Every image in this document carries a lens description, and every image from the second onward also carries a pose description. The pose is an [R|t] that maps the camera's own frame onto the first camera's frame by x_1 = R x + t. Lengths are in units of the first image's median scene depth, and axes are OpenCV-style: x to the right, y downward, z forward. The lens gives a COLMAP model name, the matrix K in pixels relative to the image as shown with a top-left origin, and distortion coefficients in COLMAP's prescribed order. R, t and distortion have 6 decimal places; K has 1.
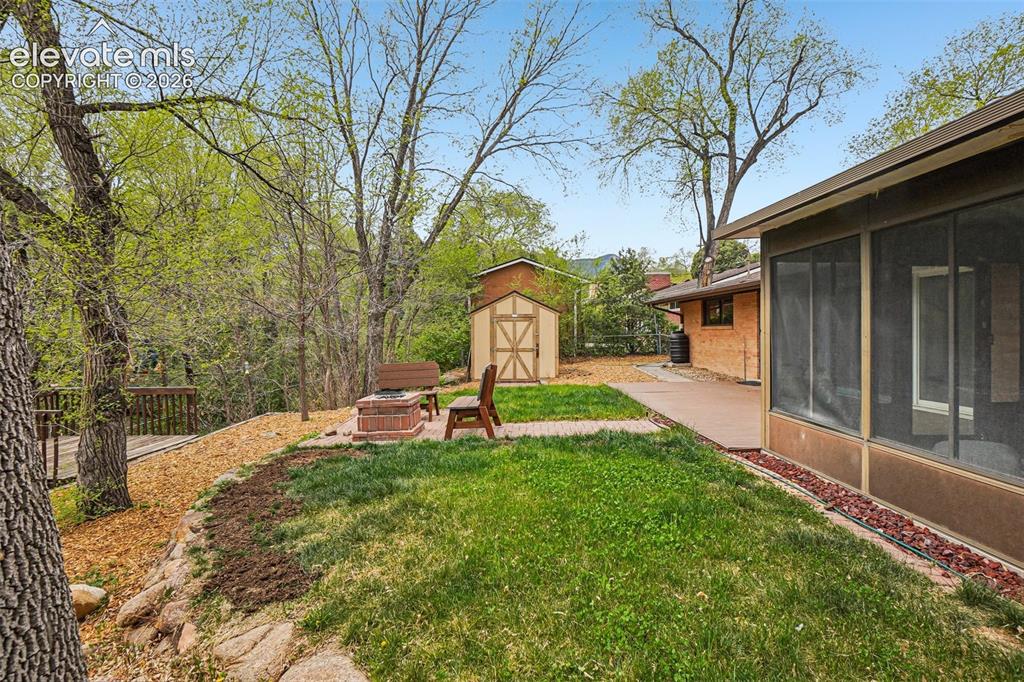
lens RADIAL K [[511.2, 0, 515.0], [0, 511.2, 336.9], [0, 0, 1]] dist [-0.019520, -0.000480]
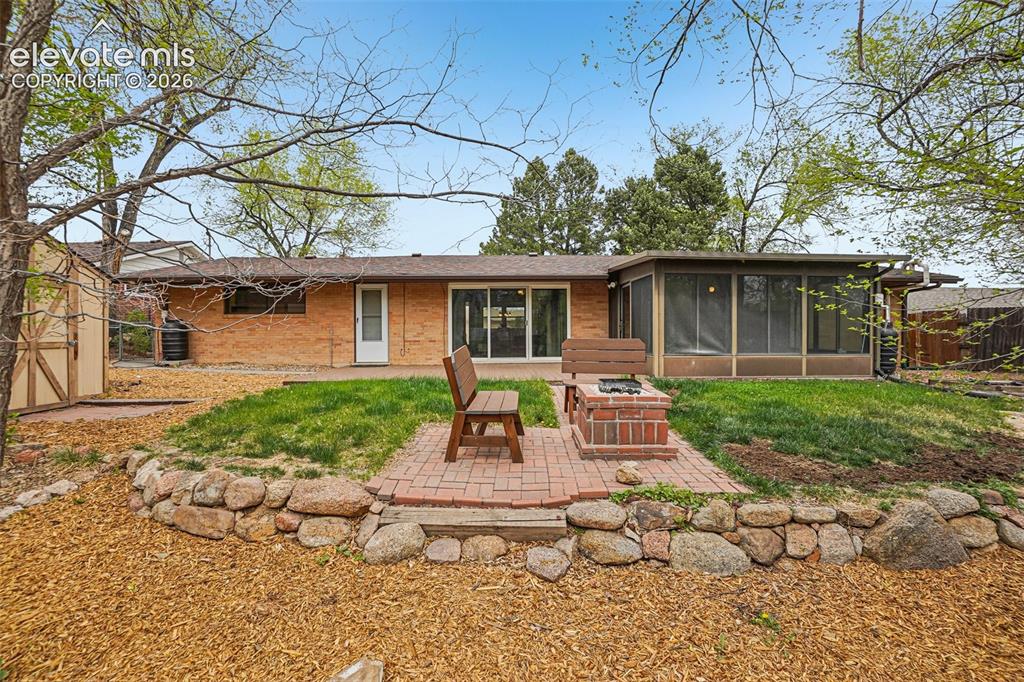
lens RADIAL K [[459.8, 0, 512.1], [0, 459.8, 332.3], [0, 0, 1]] dist [-0.050861, 0.017395]
pose [[-0.008433, 0.002333, 0.999962, -0.412927], [0.014750, 0.999889, -0.002208, 0.020371], [-0.999856, 0.014731, -0.008466, 0.560255]]
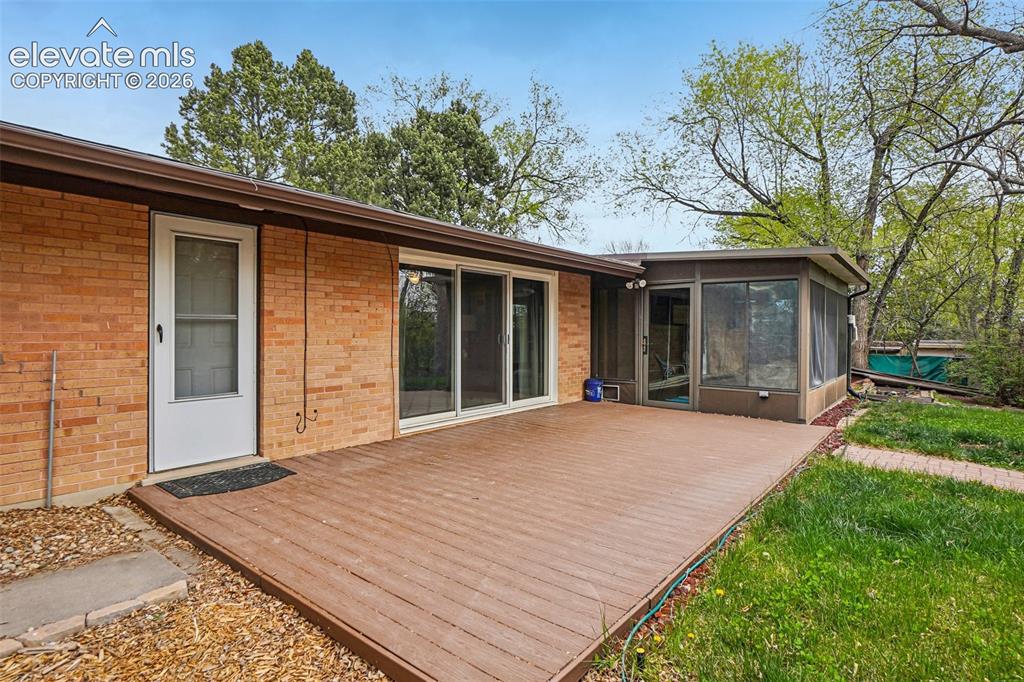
lens RADIAL K [[530.3, 0, 510.8], [0, 530.3, 330.3], [0, 0, 1]] dist [-0.029765, 0.013949]
pose [[-0.762246, -0.003356, 0.647278, 0.076268], [0.001260, 0.999977, 0.006669, -0.010136], [-0.647286, 0.005899, -0.762225, 0.920925]]
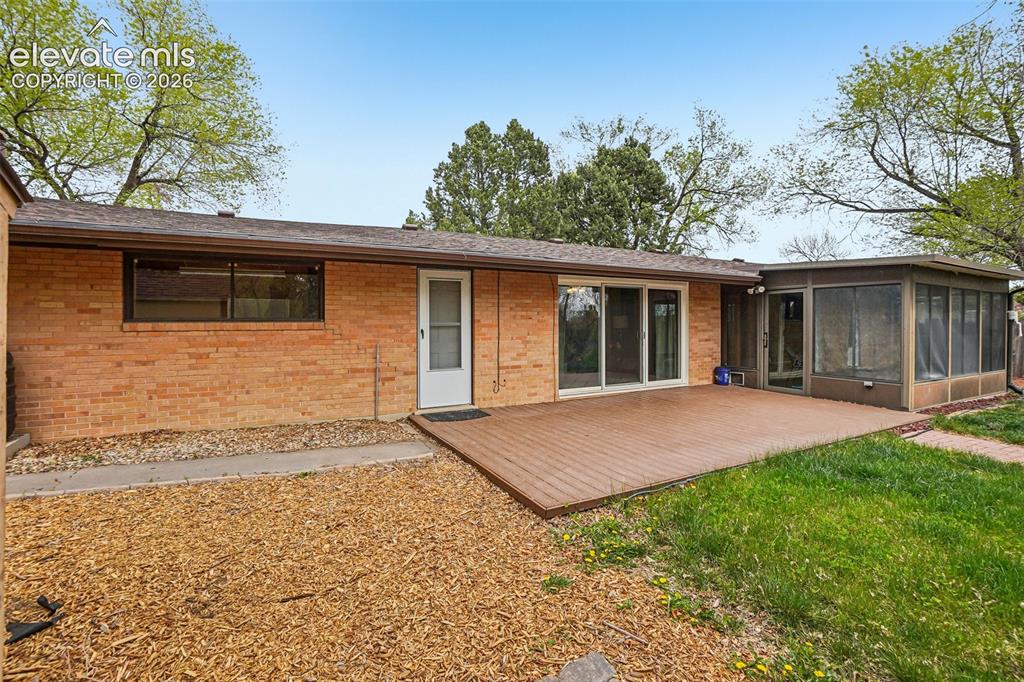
lens RADIAL K [[459.8, 0, 513.5], [0, 459.8, 320.9], [0, 0, 1]] dist [-0.050861, 0.017395]
pose [[-0.453897, 0.001849, 0.891052, -0.046469], [0.009491, 0.999951, 0.002759, -0.020218], [-0.891004, 0.009709, -0.453892, 0.954750]]
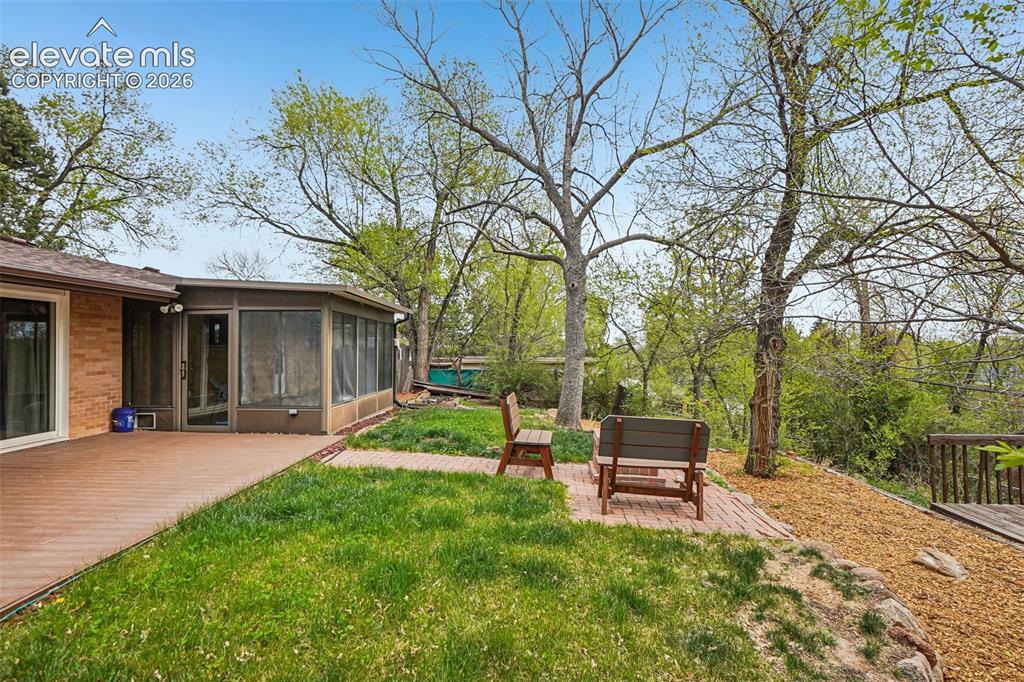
lens RADIAL K [[530.3, 0, 502.8], [0, 530.3, 341.9], [0, 0, 1]] dist [-0.029765, 0.013949]
pose [[-0.998498, 0.000947, 0.054782, -0.038383], [0.000951, 1.000000, 0.000038, -0.020249], [-0.054782, 0.000090, -0.998498, 0.932788]]
